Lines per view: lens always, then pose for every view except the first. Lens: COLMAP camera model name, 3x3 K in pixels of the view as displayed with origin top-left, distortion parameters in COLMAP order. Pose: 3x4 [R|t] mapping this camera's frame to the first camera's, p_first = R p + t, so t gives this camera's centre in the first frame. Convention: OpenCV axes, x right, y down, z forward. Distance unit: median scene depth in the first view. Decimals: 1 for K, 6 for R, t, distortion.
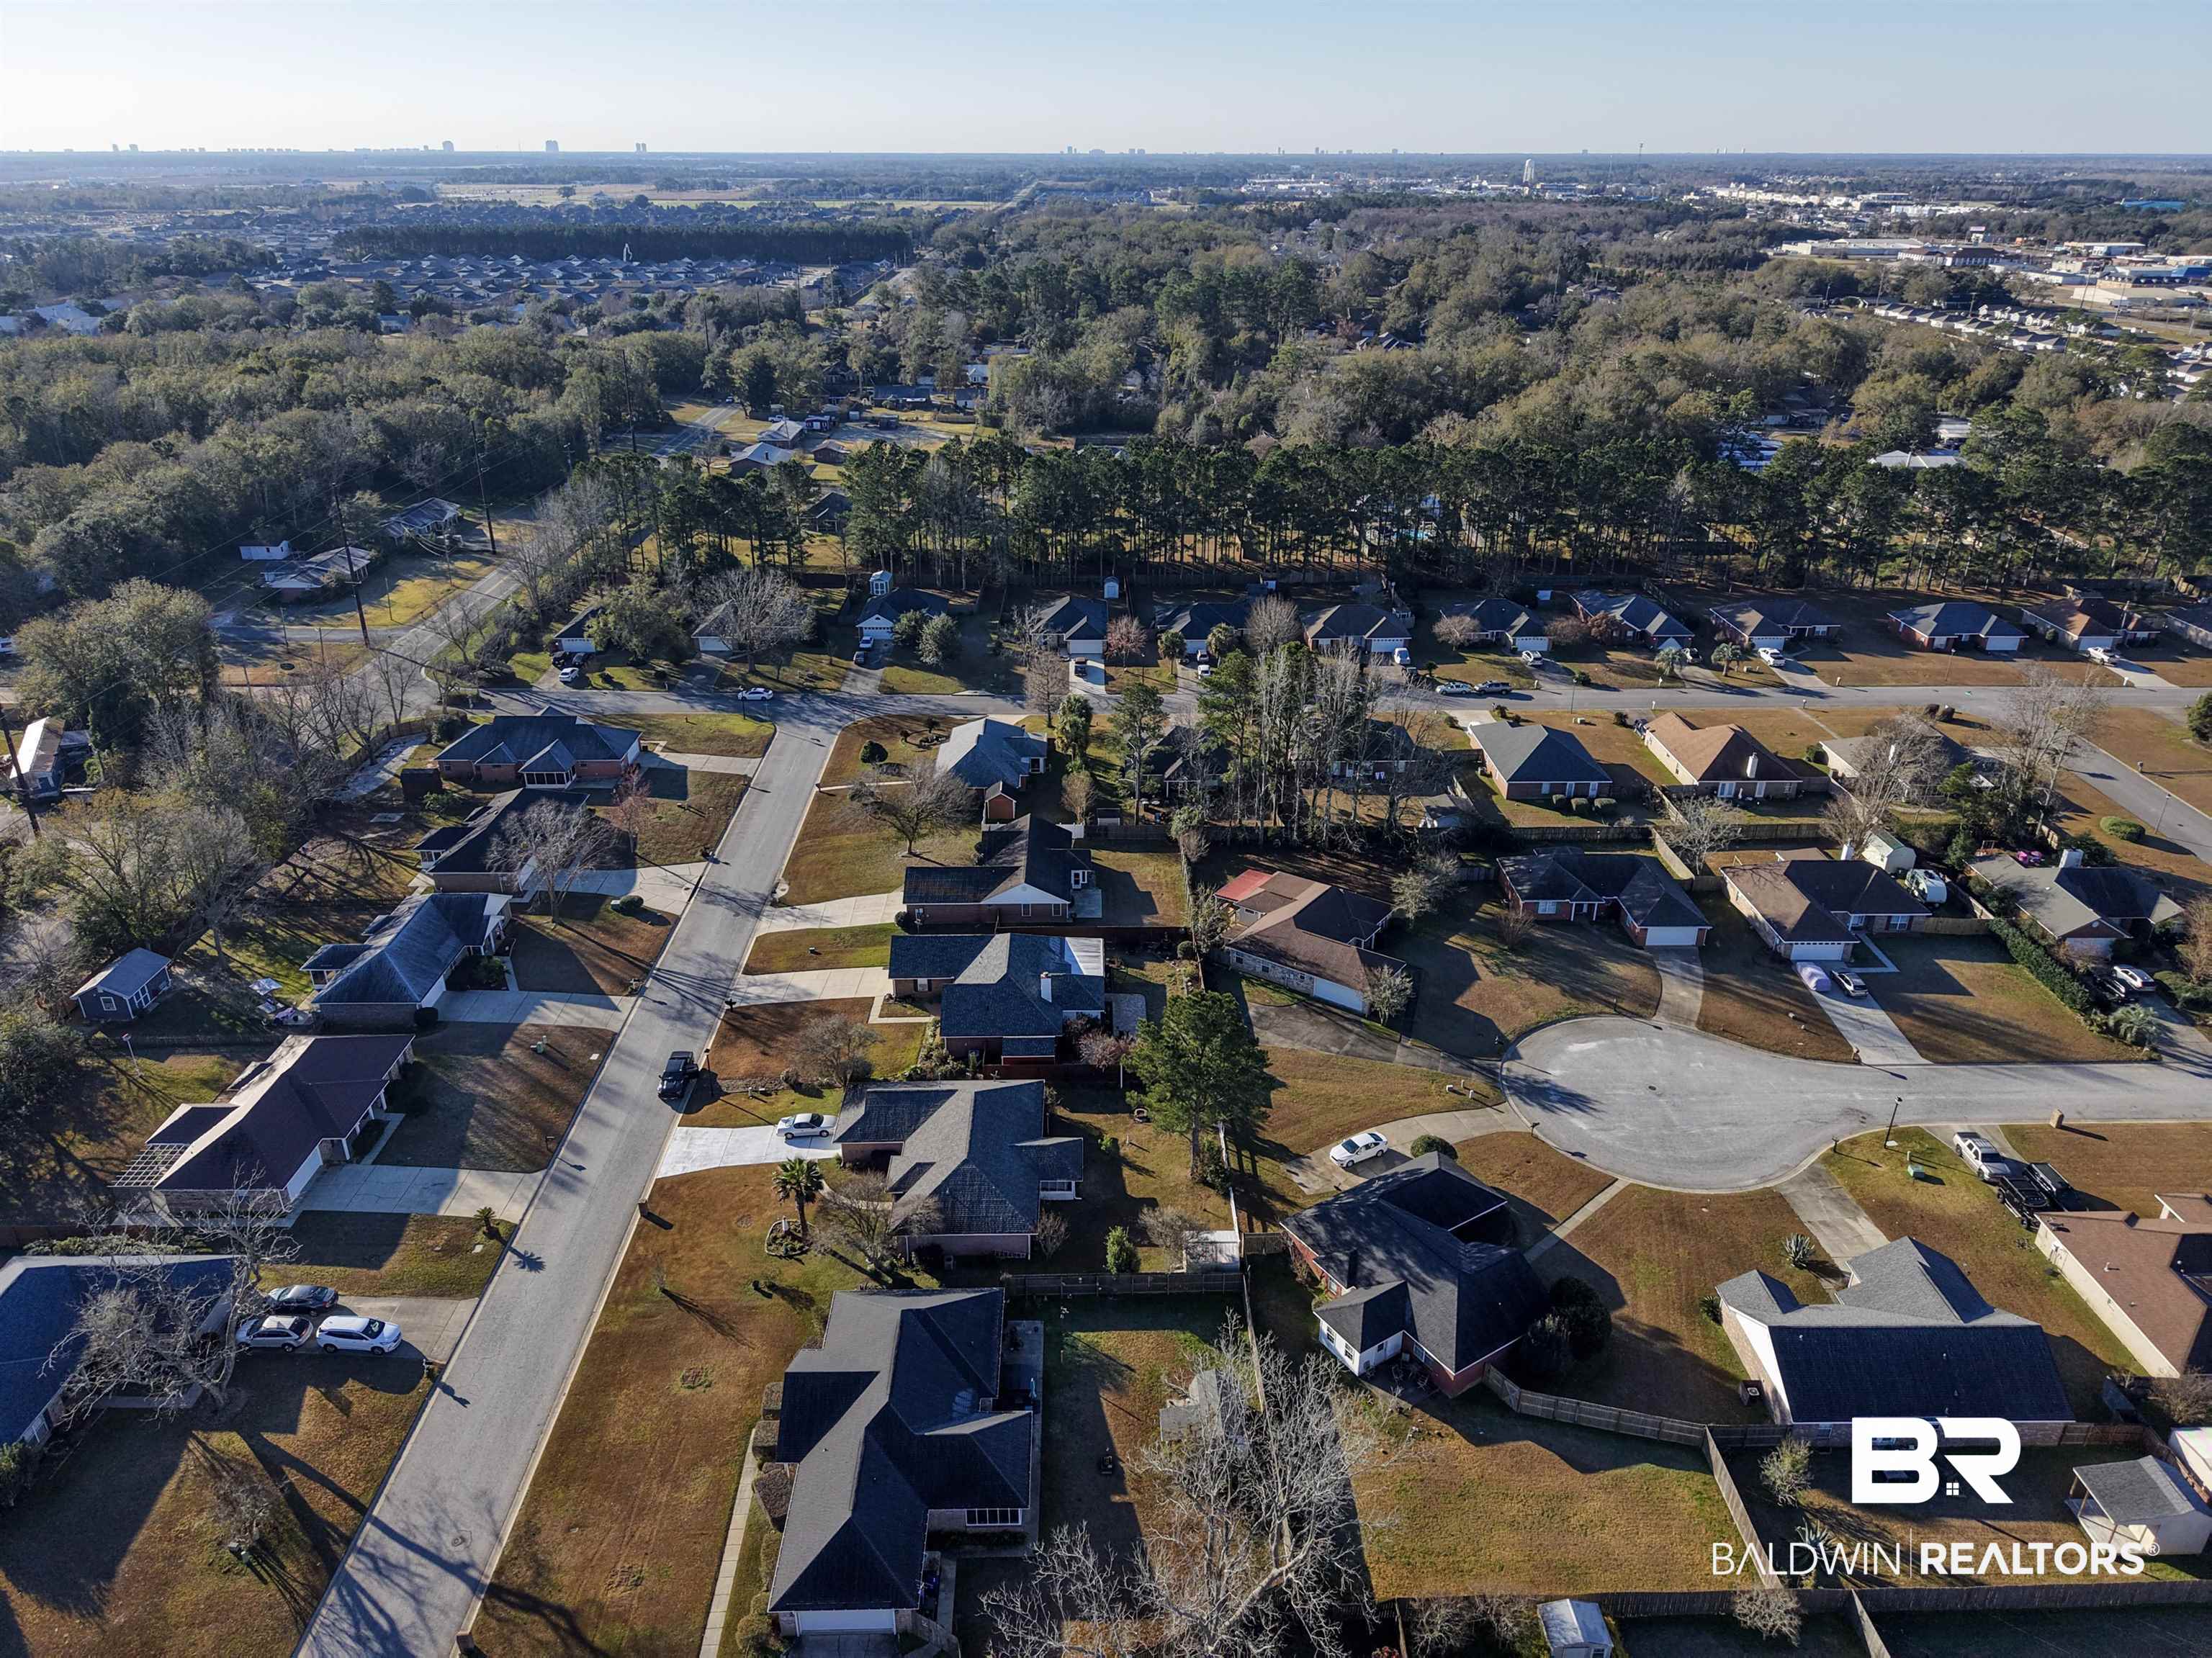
lens RADIAL K [[1479.4, 0, 1106.0], [0, 1479.4, 829.0], [0, 0, 1]] dist [0.002411, -0.004500]
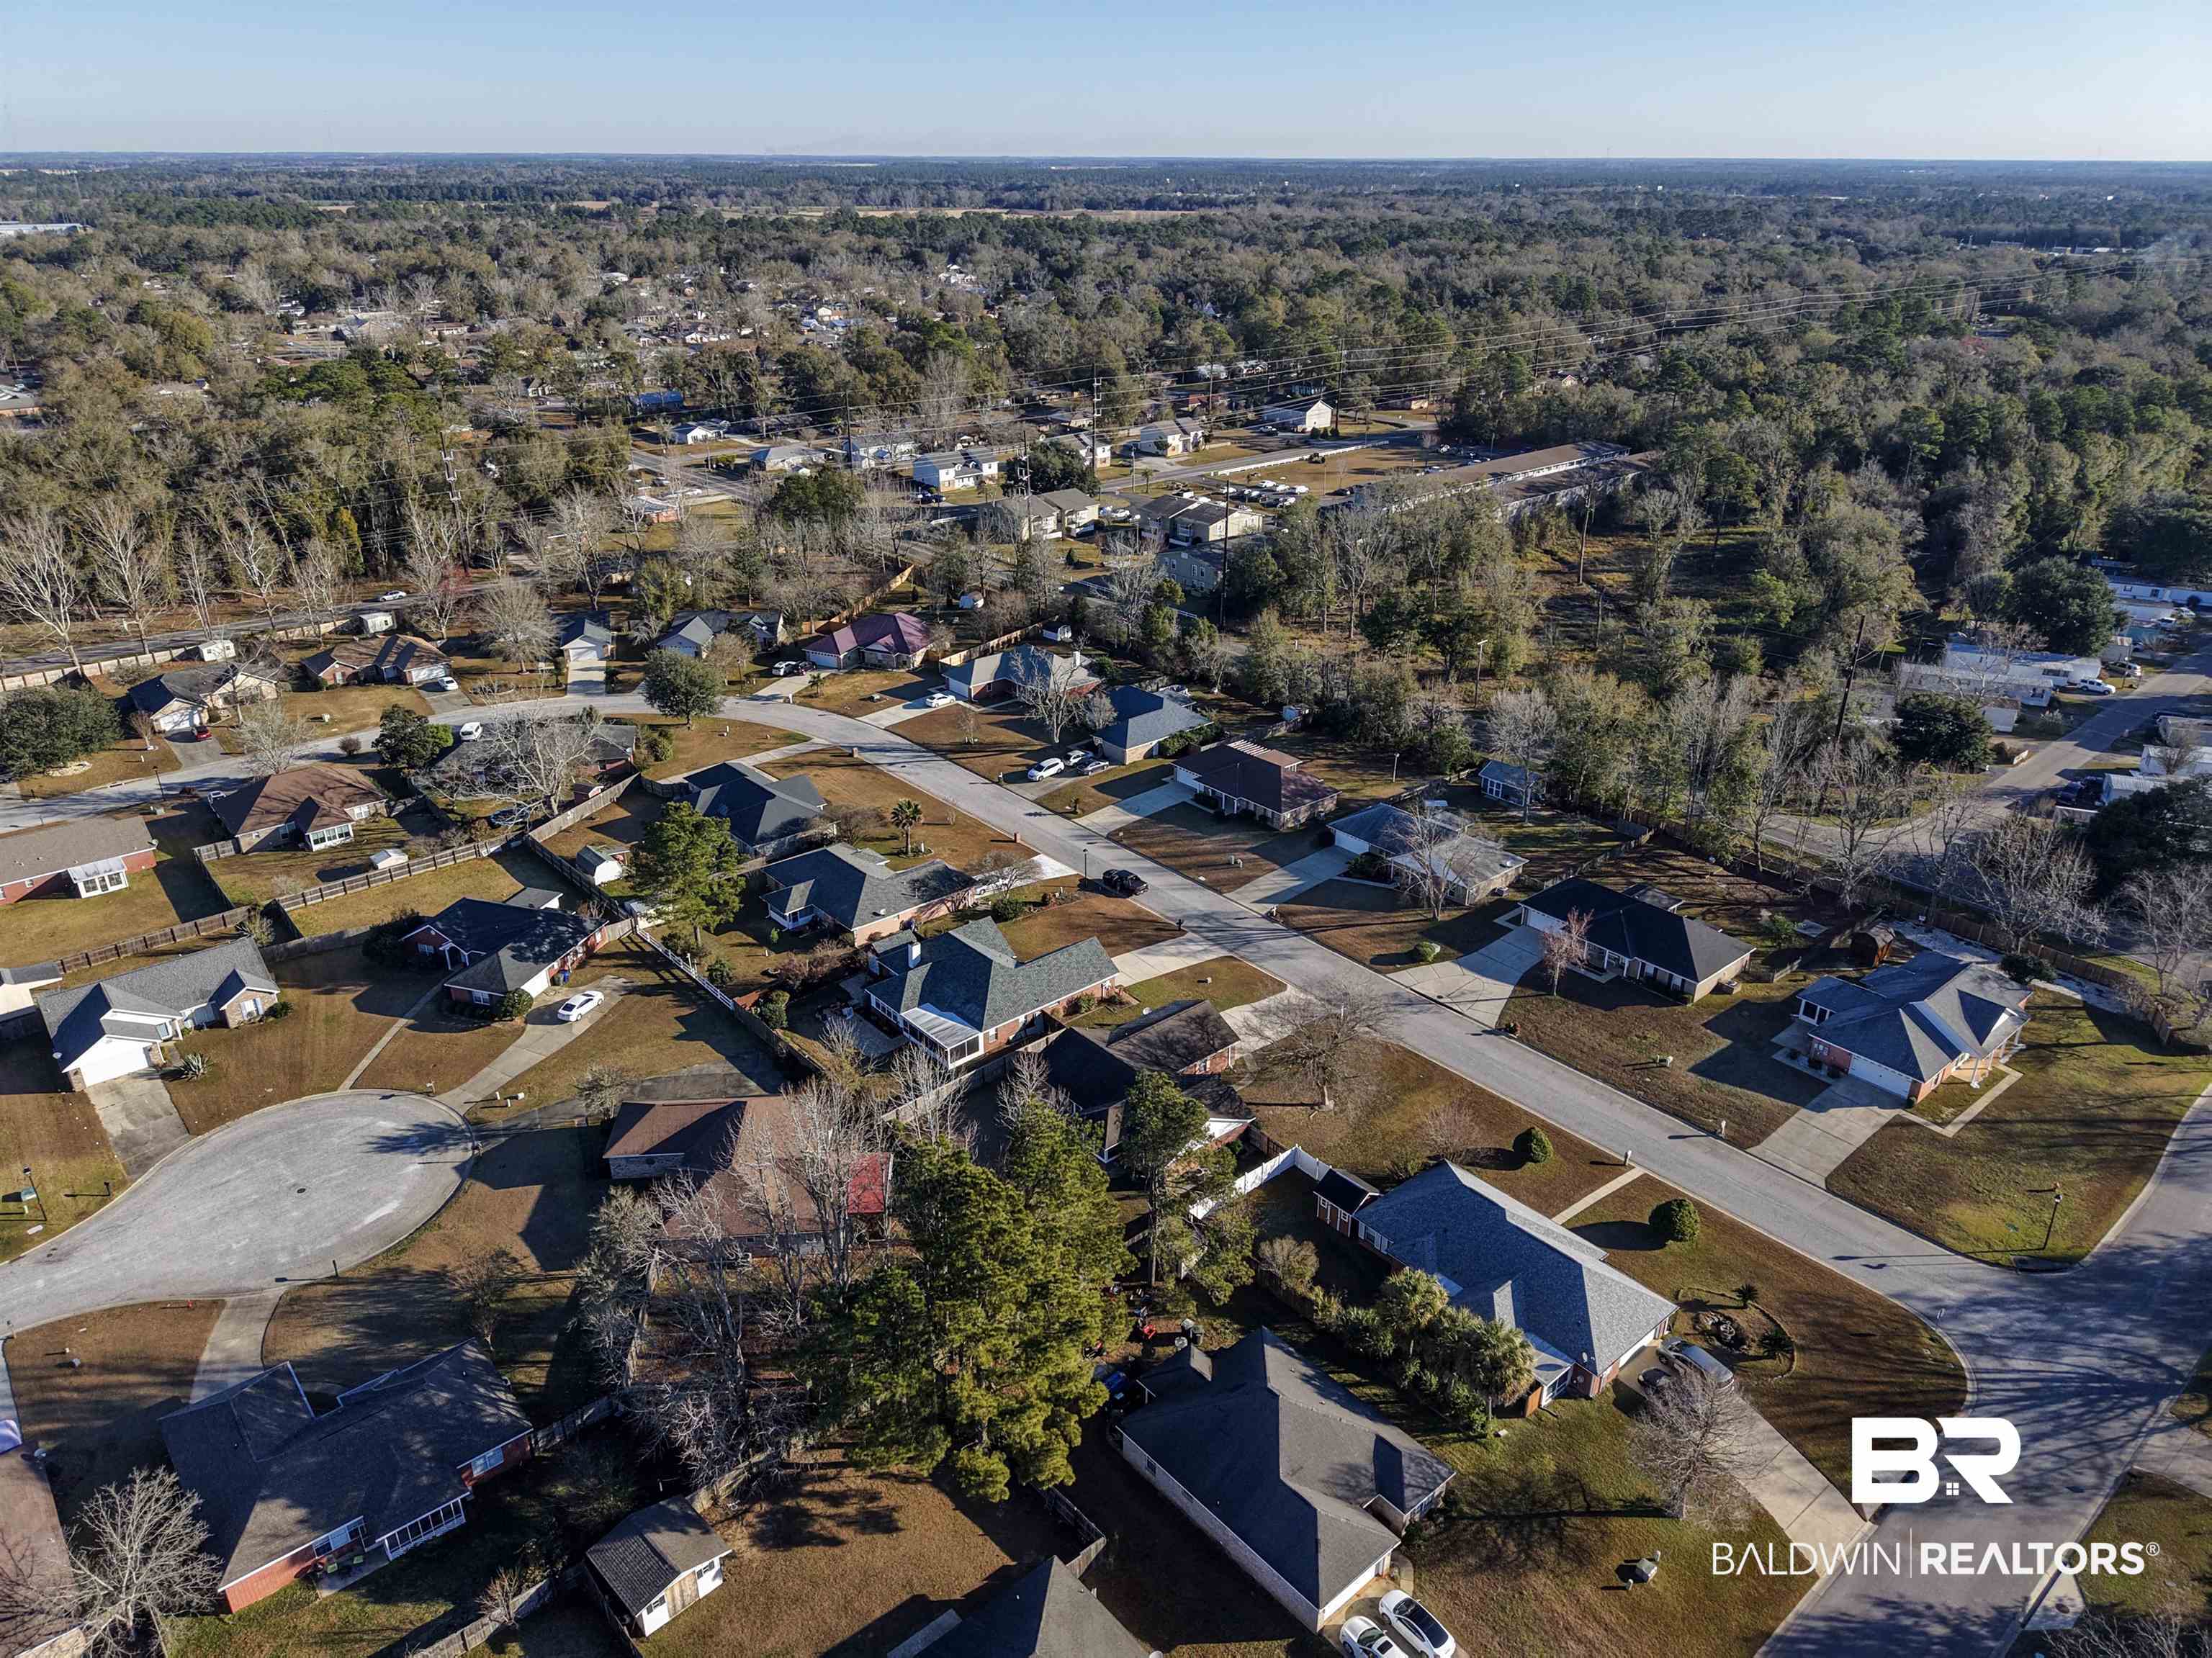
lens RADIAL K [[1461.6, 0, 1106.0], [0, 1461.6, 829.0], [0, 0, 1]] dist [0.048803, -0.070495]
pose [[-0.766620, 0.264945, -0.584891, 0.407705], [-0.270174, 0.693245, 0.668145, -0.638609], [0.582494, 0.670236, -0.459874, 1.376248]]
